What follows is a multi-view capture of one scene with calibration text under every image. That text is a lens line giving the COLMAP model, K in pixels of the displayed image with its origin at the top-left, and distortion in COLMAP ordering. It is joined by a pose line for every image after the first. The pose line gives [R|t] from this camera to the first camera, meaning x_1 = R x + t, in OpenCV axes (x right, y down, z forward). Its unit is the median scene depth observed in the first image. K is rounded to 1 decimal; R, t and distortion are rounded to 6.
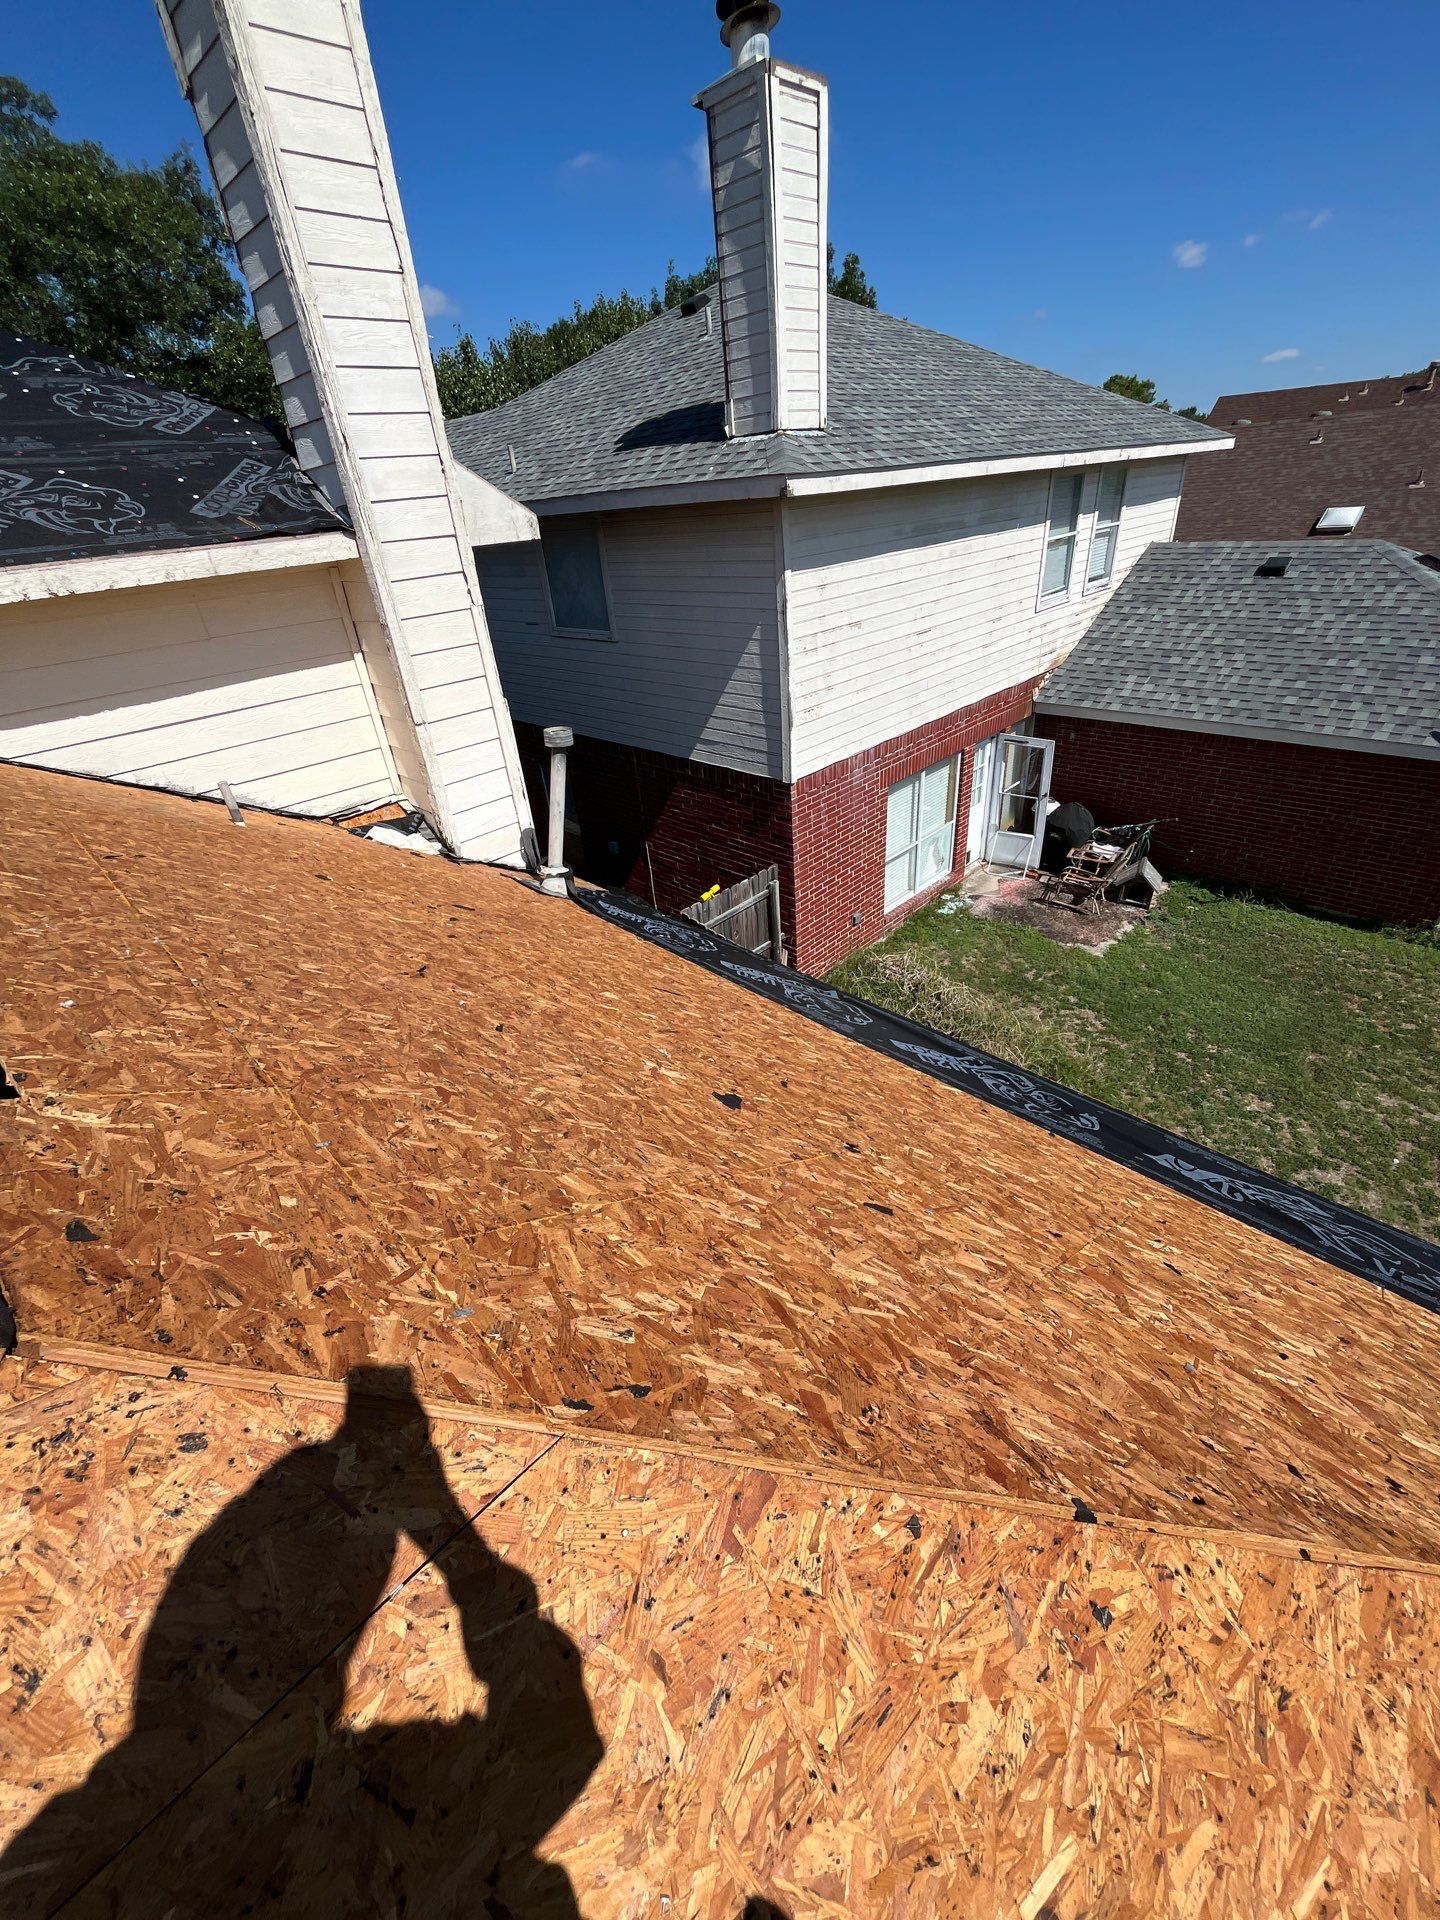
lens RADIAL K [[780.3, 0, 720.0], [0, 780.3, 960.0], [0, 0, 1]] dist [0.001346, -0.001890]
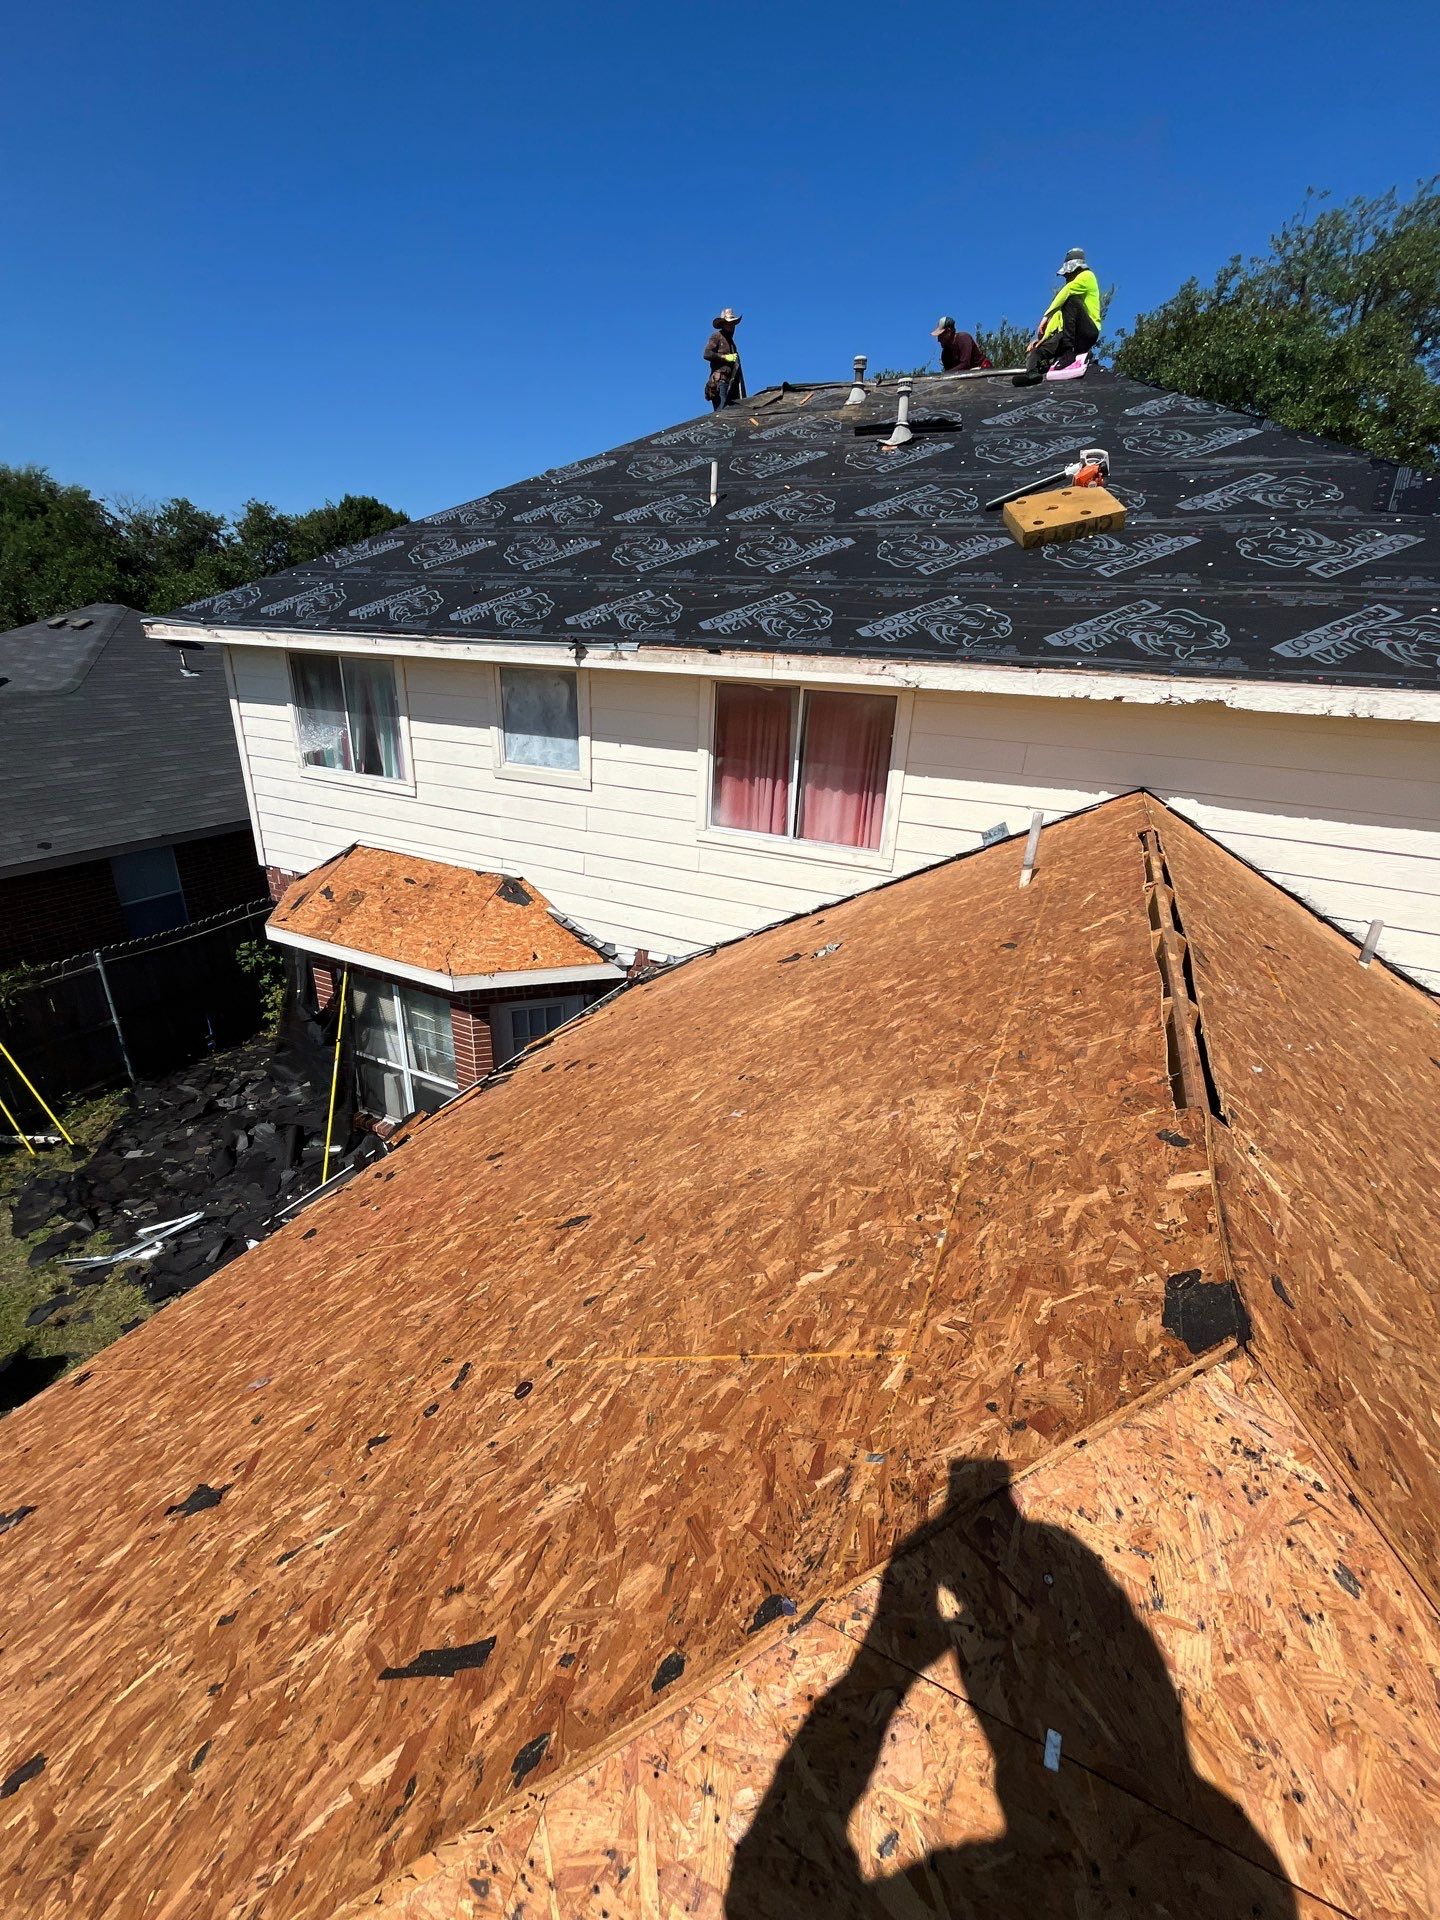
lens RADIAL K [[787.1, 0, 723.7], [0, 787.1, 956.1], [0, 0, 1]] dist [0.000207, -0.000007]
pose [[0.320632, 0.442278, -0.837607, -0.081893], [-0.549075, 0.807348, 0.216117, 0.037359], [0.771824, 0.390615, 0.501705, -0.073995]]
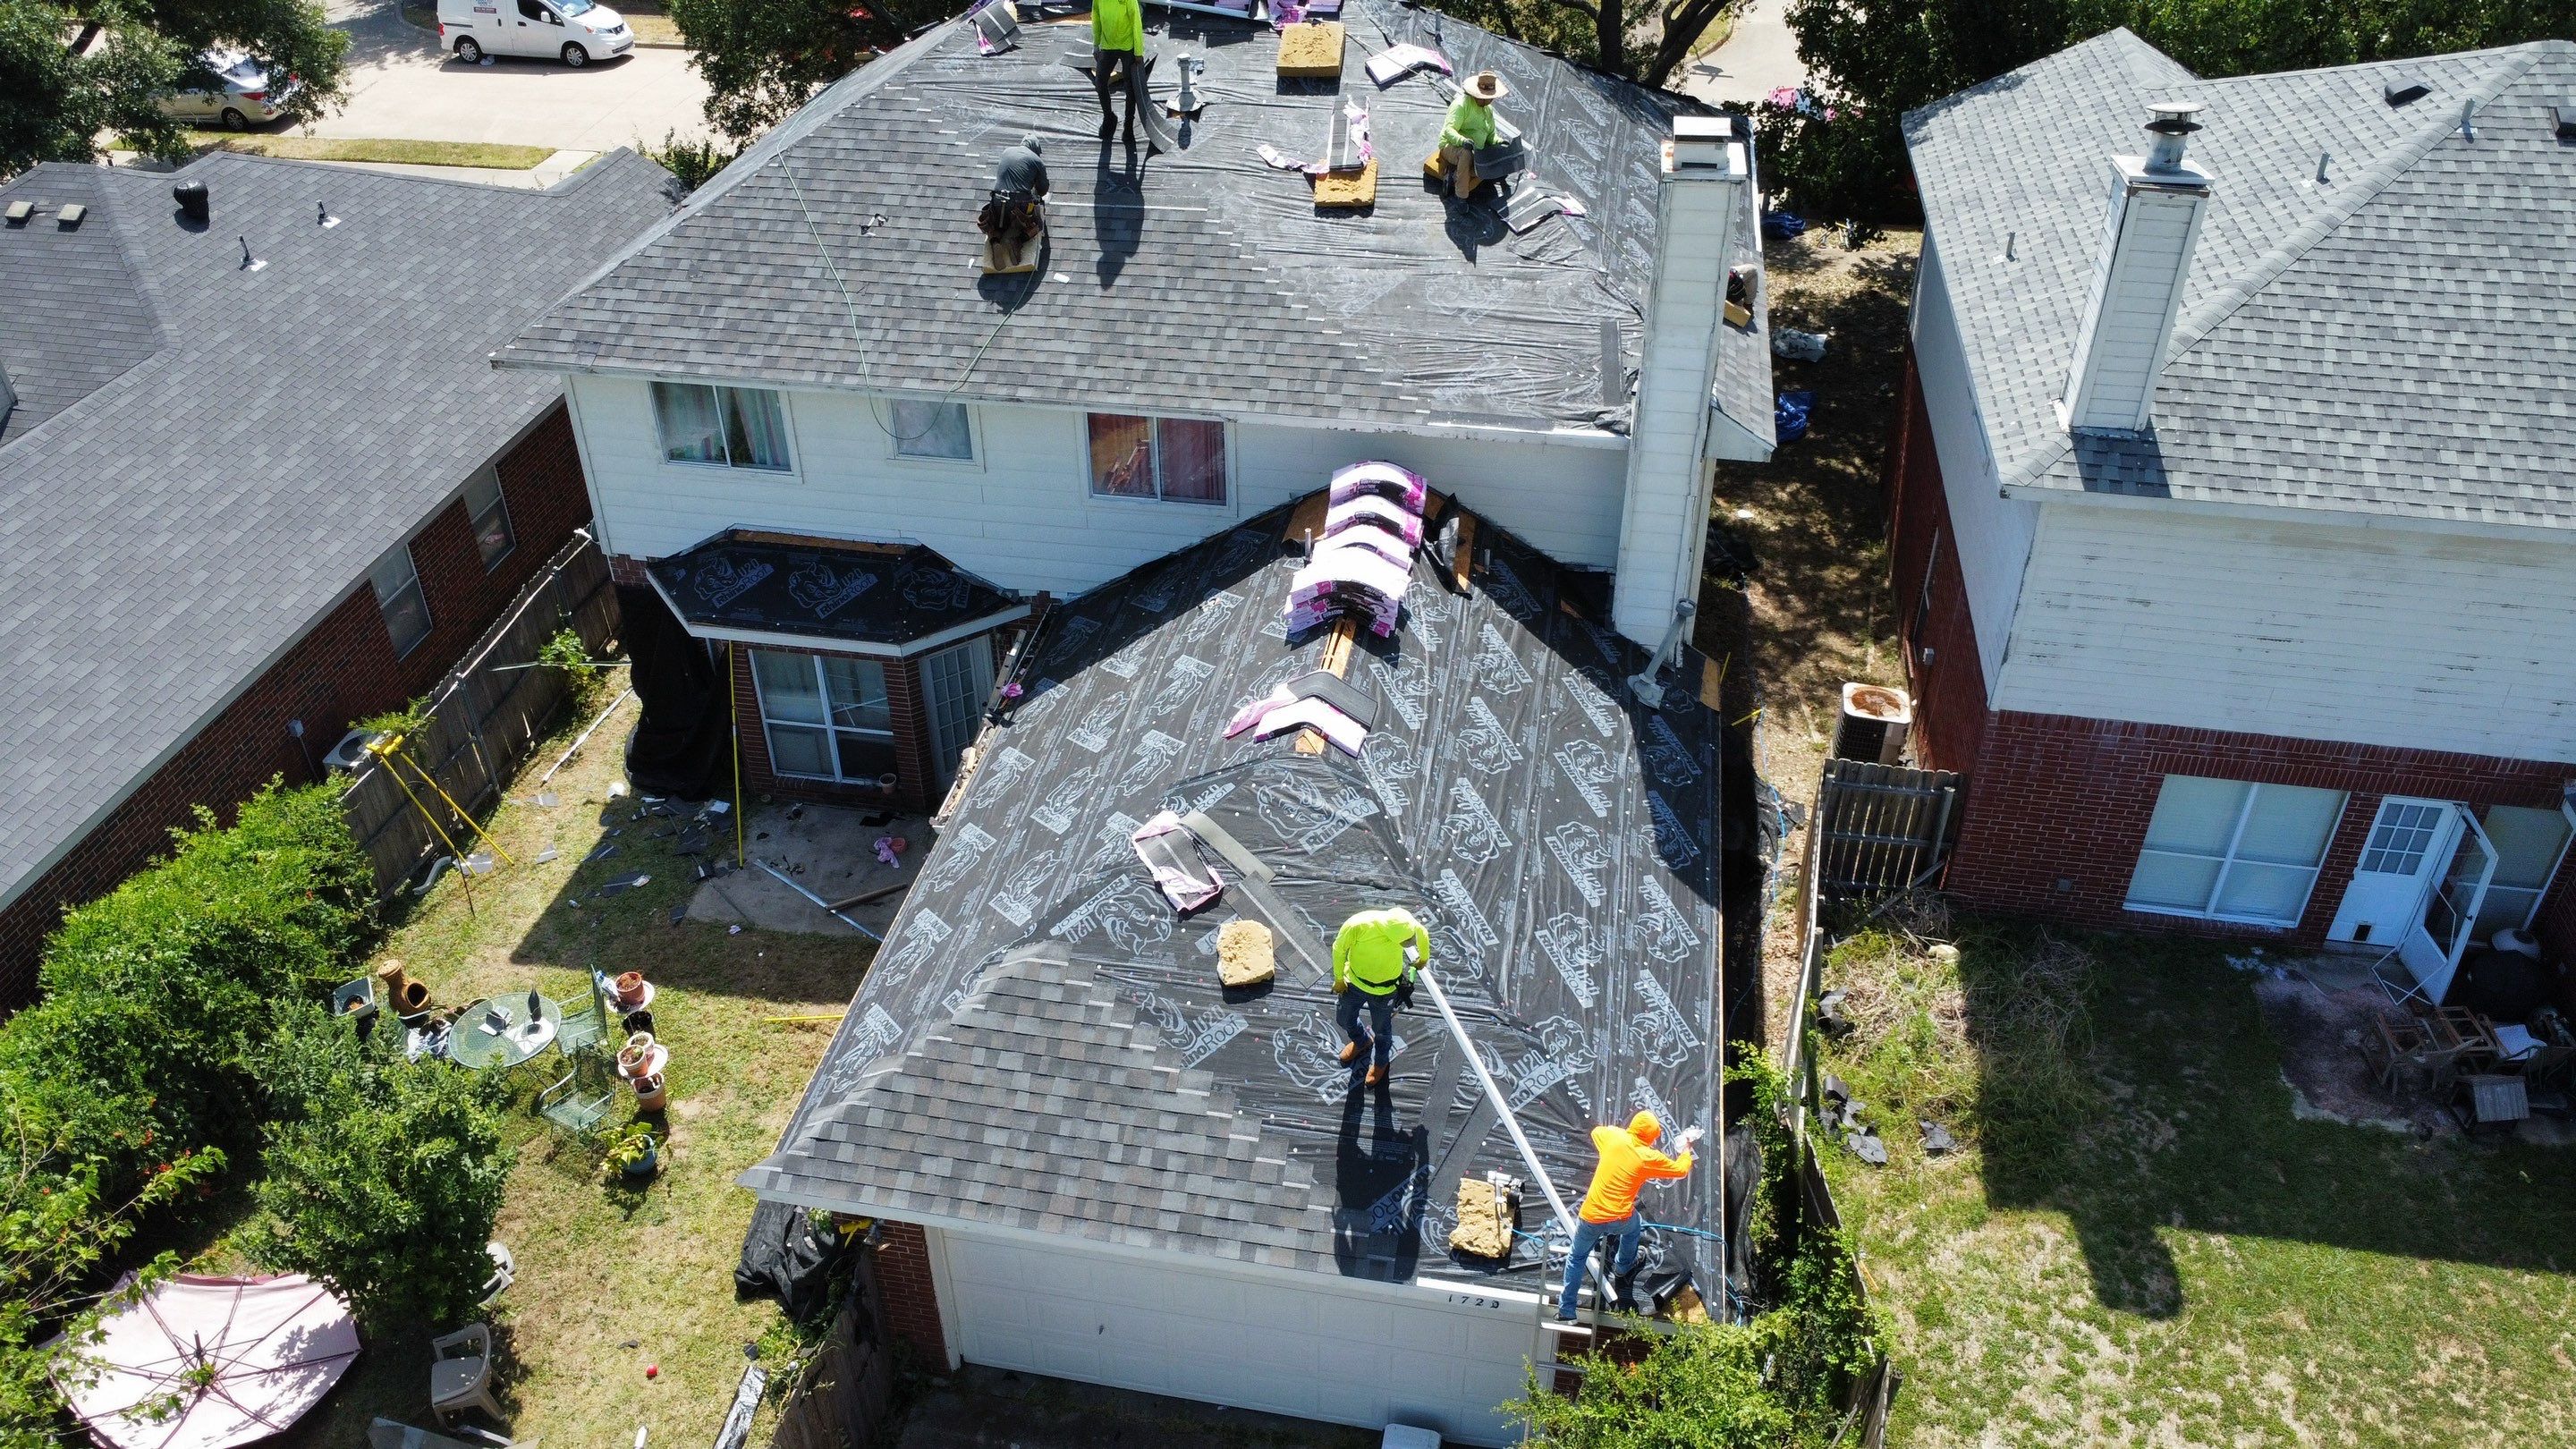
lens RADIAL K [[1872.6, 0, 1270.2], [0, 1872.6, 731.7], [0, 0, 1]] dist [-0.061026, 0.027404]
pose [[0.557331, 0.538560, -0.631930, 2.226918], [-0.455112, 0.834727, 0.310006, -1.078324], [0.694446, 0.114823, 0.710324, -2.592766]]
